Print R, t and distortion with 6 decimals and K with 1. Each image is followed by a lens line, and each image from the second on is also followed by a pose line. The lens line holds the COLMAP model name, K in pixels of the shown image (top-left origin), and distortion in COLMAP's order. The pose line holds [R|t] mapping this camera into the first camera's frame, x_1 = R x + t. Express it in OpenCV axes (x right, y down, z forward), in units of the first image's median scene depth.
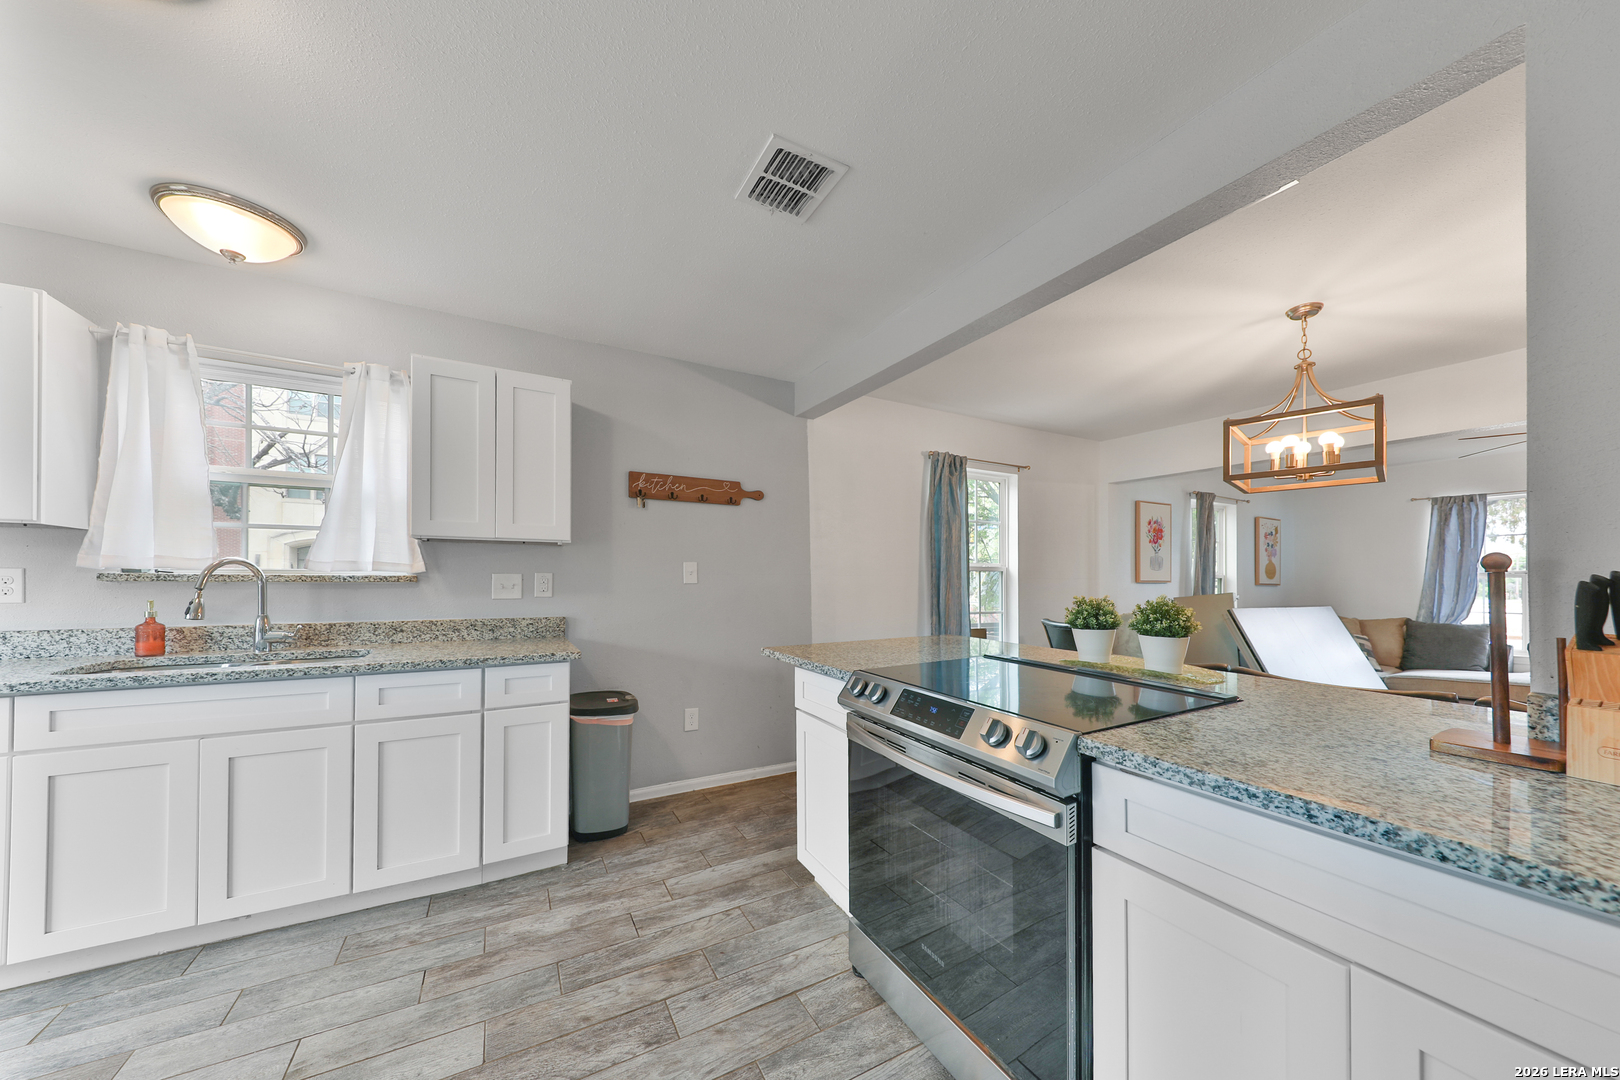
lens RADIAL K [[545.9, 0, 814.2], [0, 545.9, 576.2], [0, 0, 1]] dist [0.010209, -0.002835]
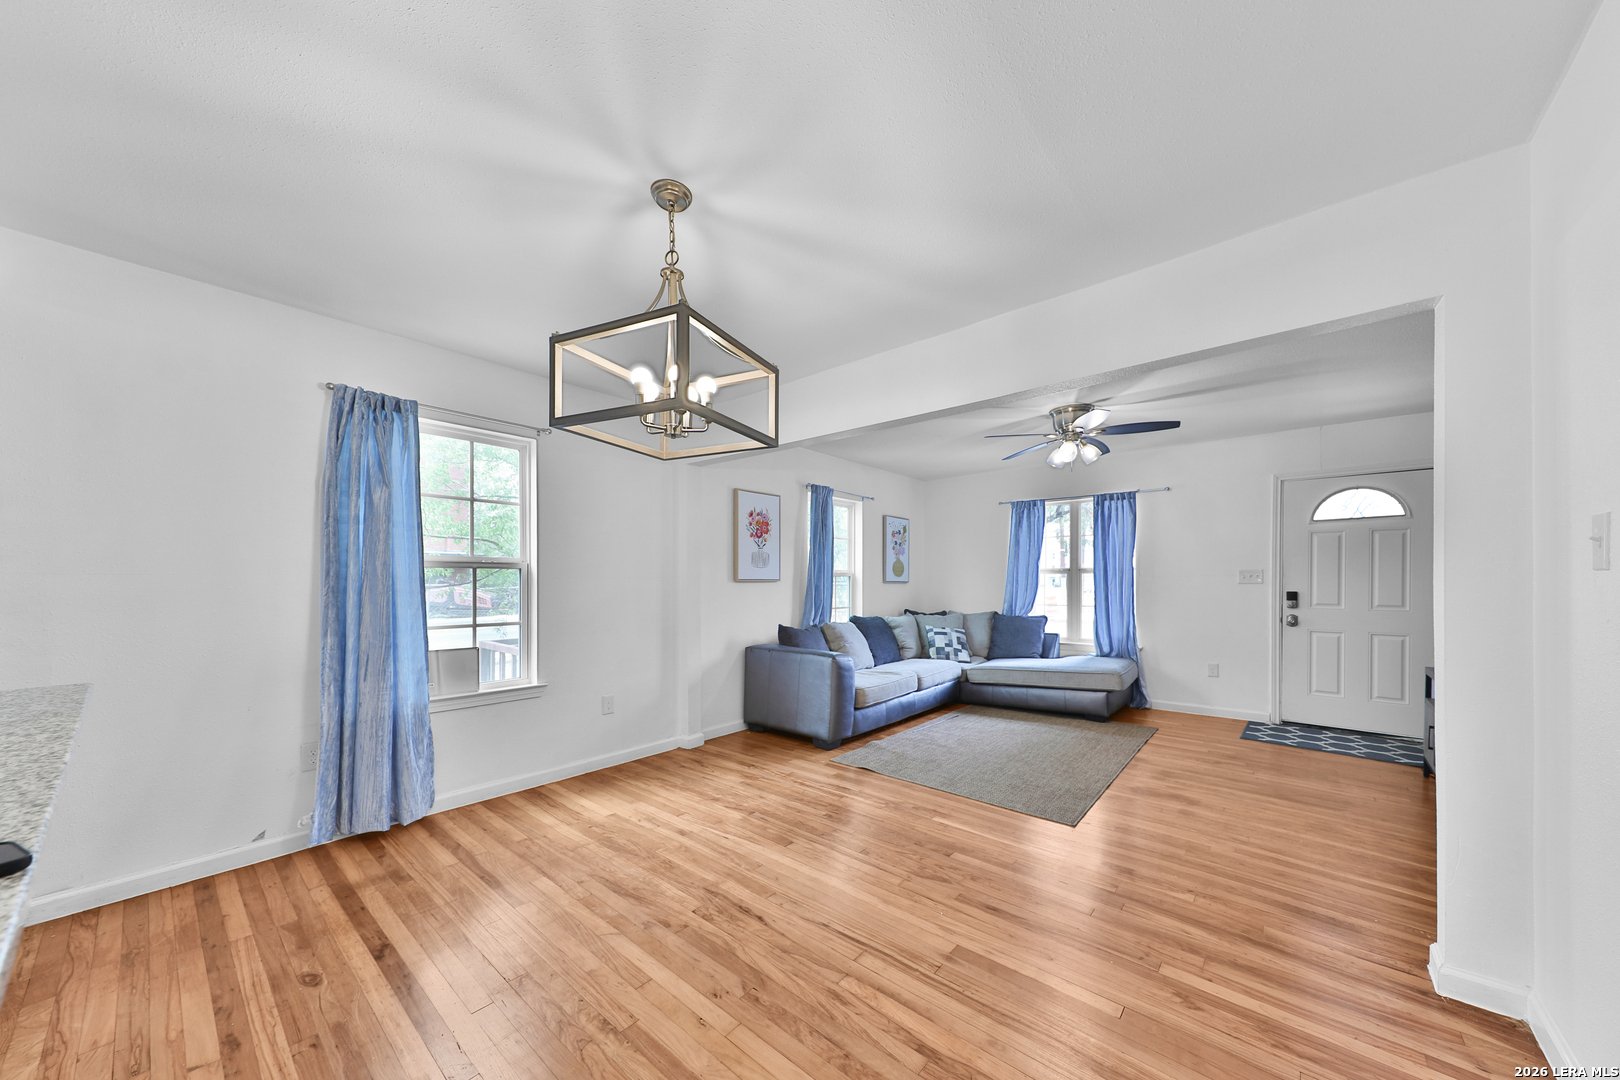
lens RADIAL K [[545.9, 0, 816.8], [0, 545.9, 588.1], [0, 0, 1]] dist [0.010209, -0.002835]
pose [[0.932119, -0.012891, 0.361923, 0.511113], [0.004372, 0.999694, 0.024347, 0.001808], [-0.362126, -0.021112, 0.931890, 0.170971]]
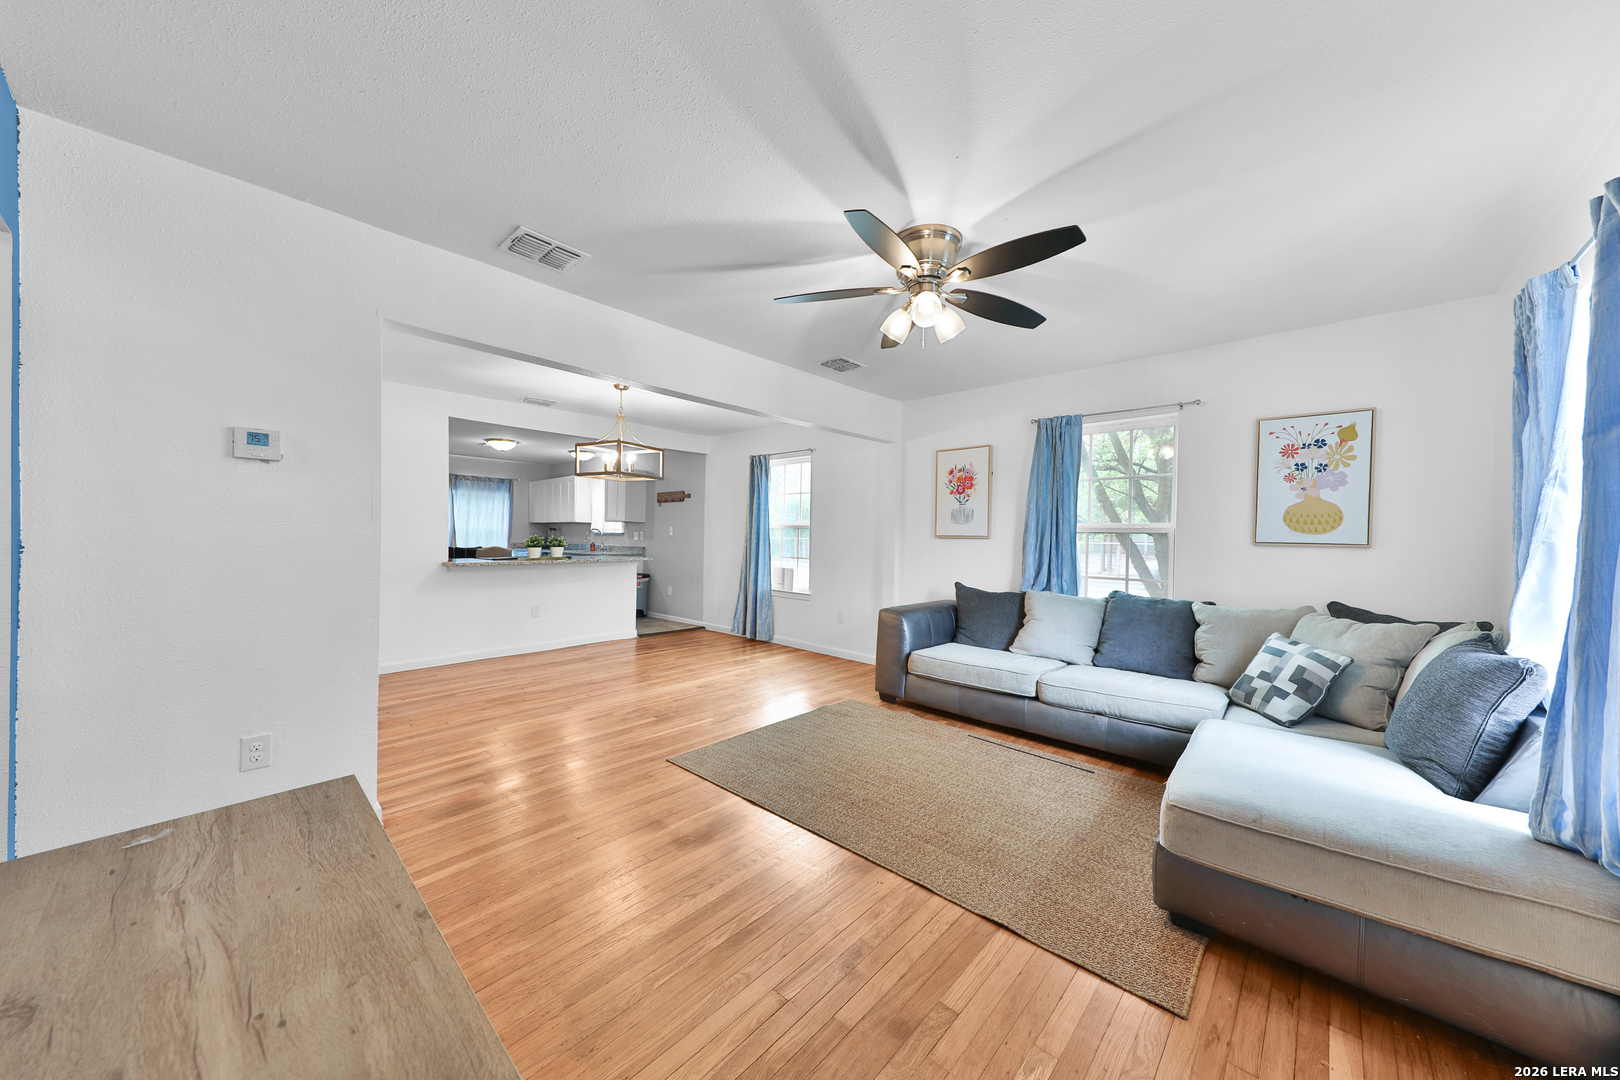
lens RADIAL K [[545.9, 0, 821.4], [0, 545.9, 543.2], [0, 0, 1]] dist [0.010209, -0.002835]
pose [[0.346881, 0.008849, -0.937868, 1.829485], [-0.006084, 0.999956, 0.007184, 0.020641], [0.937890, 0.003214, 0.346919, 0.630936]]
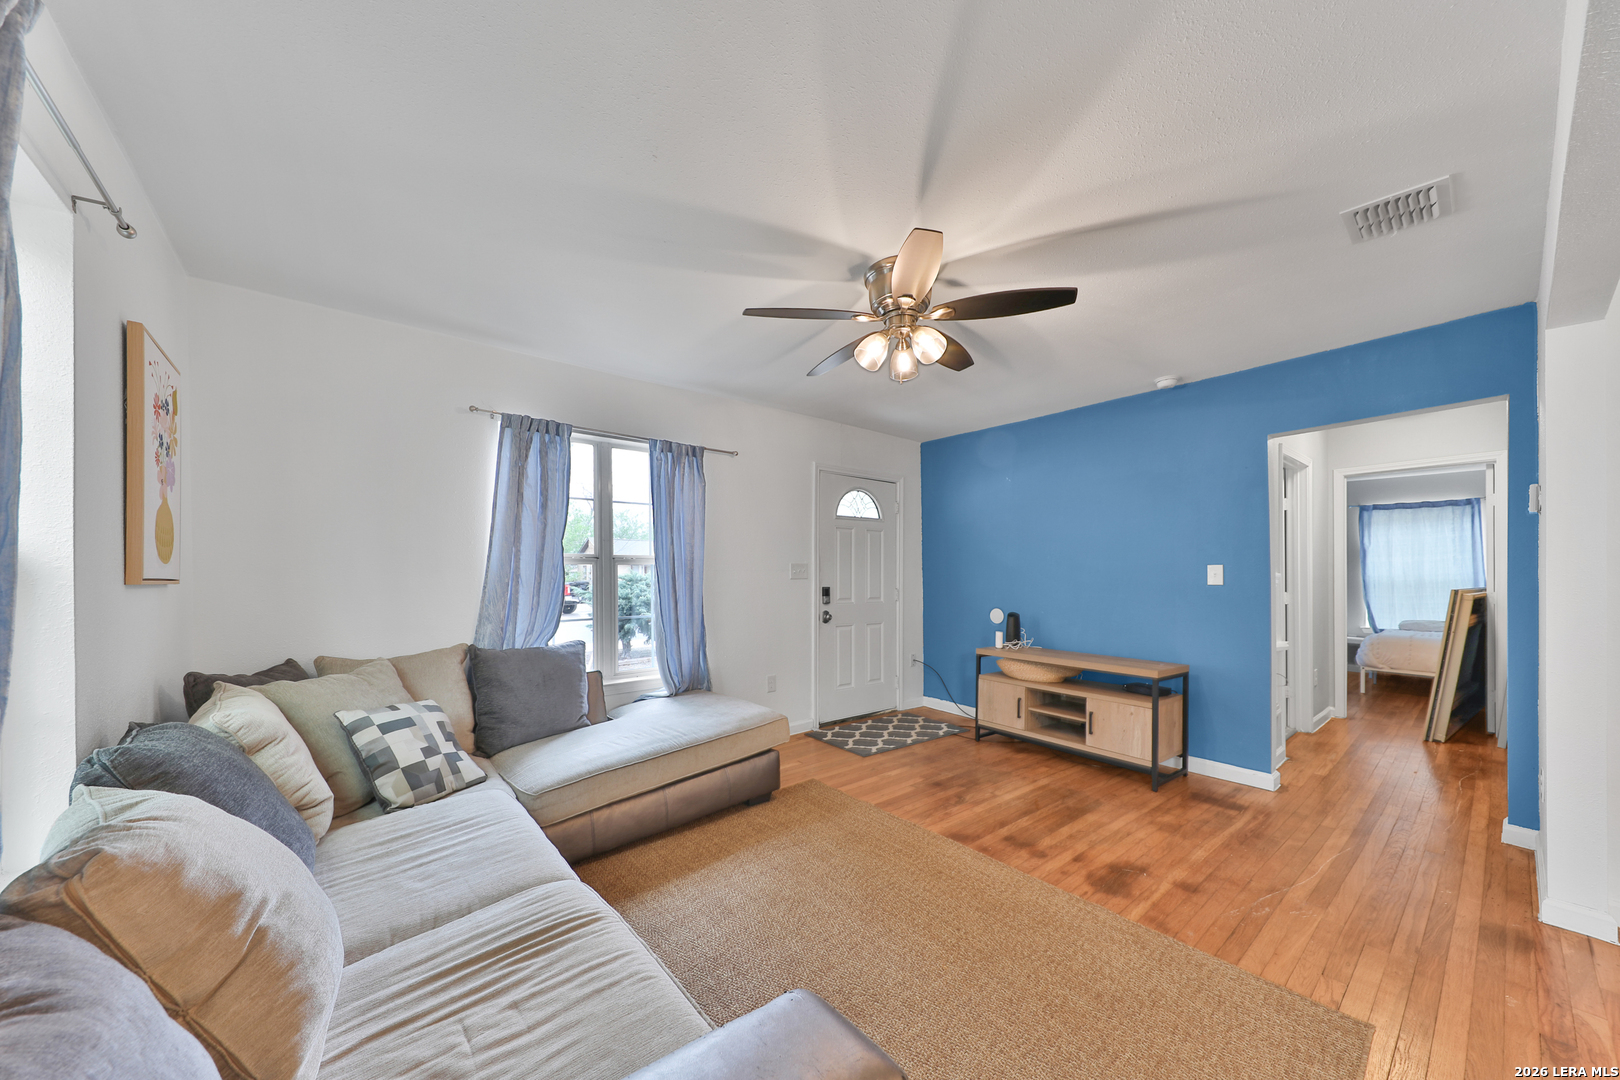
lens RADIAL K [[545.9, 0, 779.3], [0, 545.9, 580.0], [0, 0, 1]] dist [0.010209, -0.002835]
pose [[-0.172799, -0.013385, 0.984866, 0.778467], [-0.006548, 0.999901, 0.012441, 0.013736], [-0.984935, -0.004299, -0.172870, 1.163092]]
